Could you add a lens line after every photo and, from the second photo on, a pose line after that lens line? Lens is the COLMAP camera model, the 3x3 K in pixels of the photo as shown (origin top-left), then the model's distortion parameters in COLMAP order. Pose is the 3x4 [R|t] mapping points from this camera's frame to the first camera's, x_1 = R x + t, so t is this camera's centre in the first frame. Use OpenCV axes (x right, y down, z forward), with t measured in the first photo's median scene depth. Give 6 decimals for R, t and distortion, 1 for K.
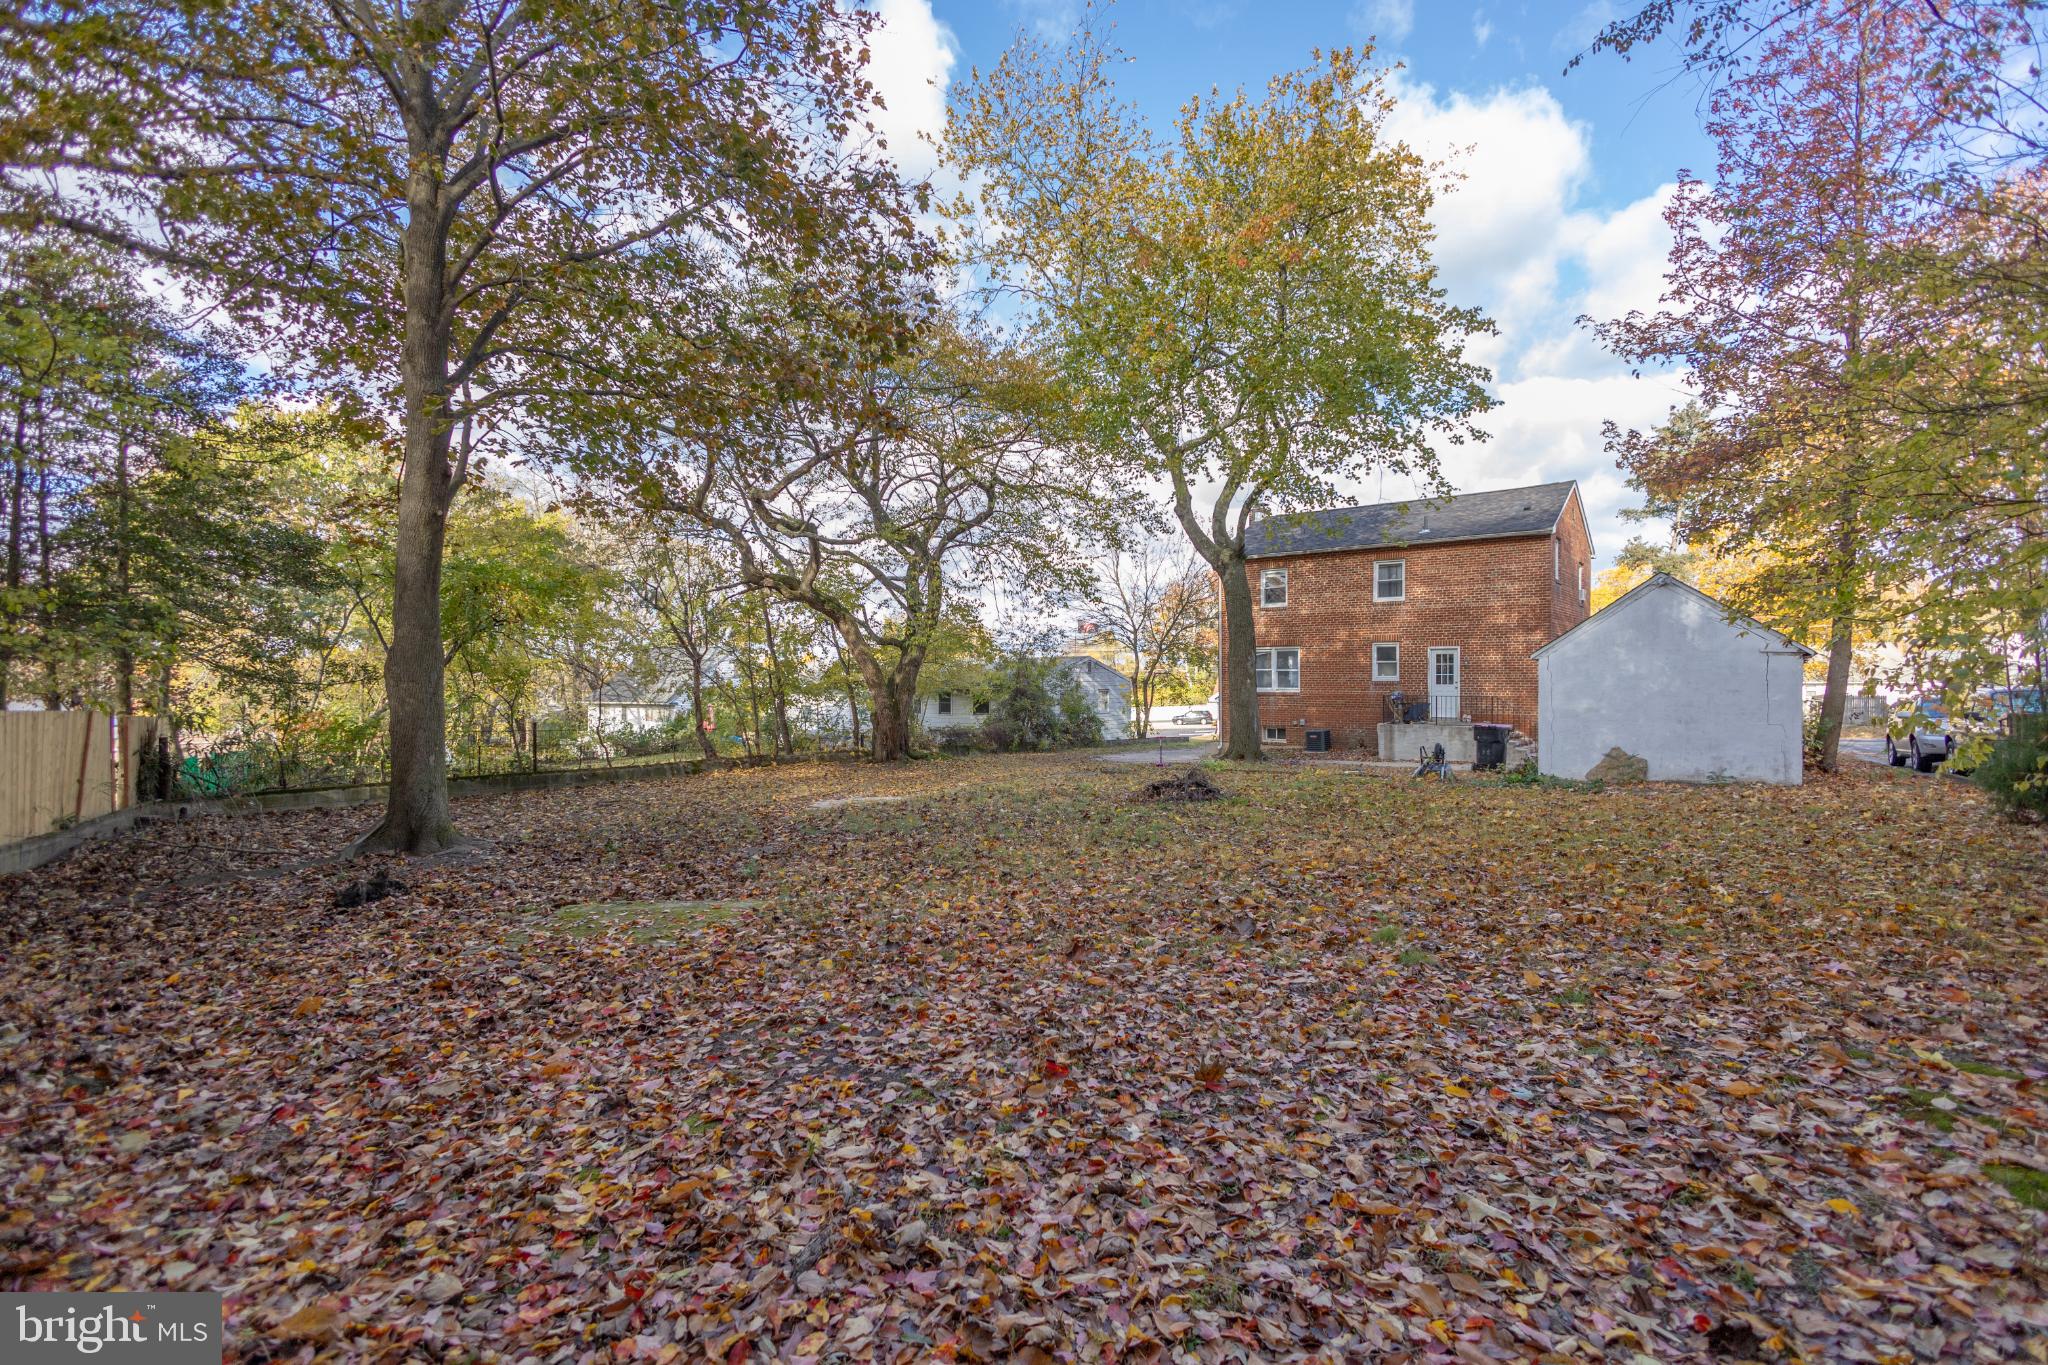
lens RADIAL K [[938.5, 0, 1027.7], [0, 938.5, 680.8], [0, 0, 1]] dist [0.009655, -0.000148]
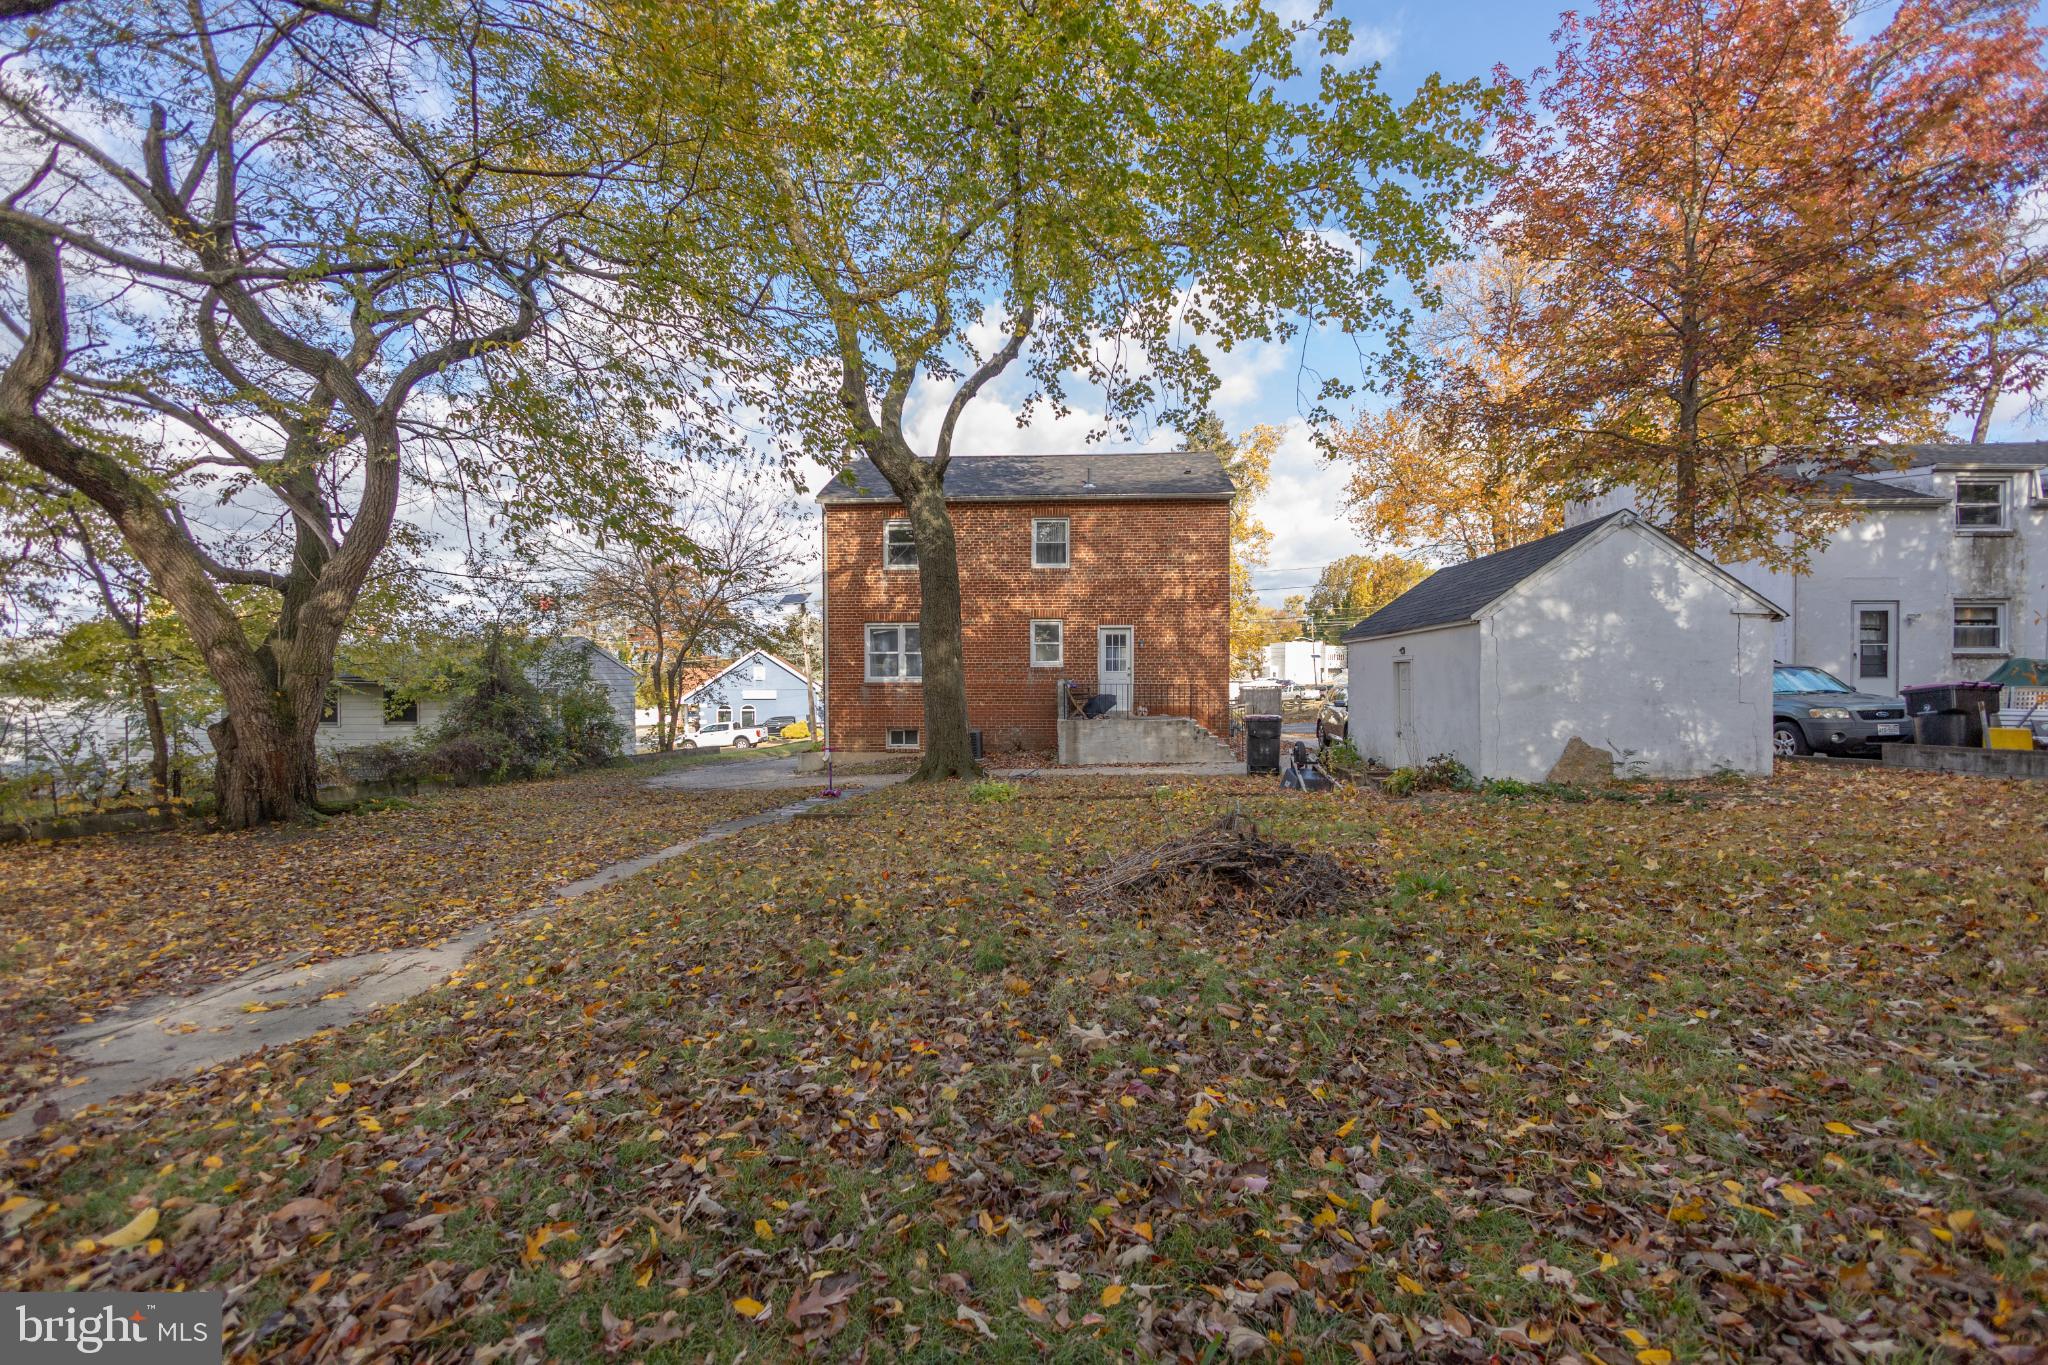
lens RADIAL K [[938.5, 0, 1027.7], [0, 938.5, 680.8], [0, 0, 1]] dist [0.009655, -0.000148]
pose [[0.835685, -0.002649, 0.549202, -0.075831], [0.004041, 0.999991, -0.001325, 0.013321], [-0.549194, 0.003327, 0.835688, 0.335935]]
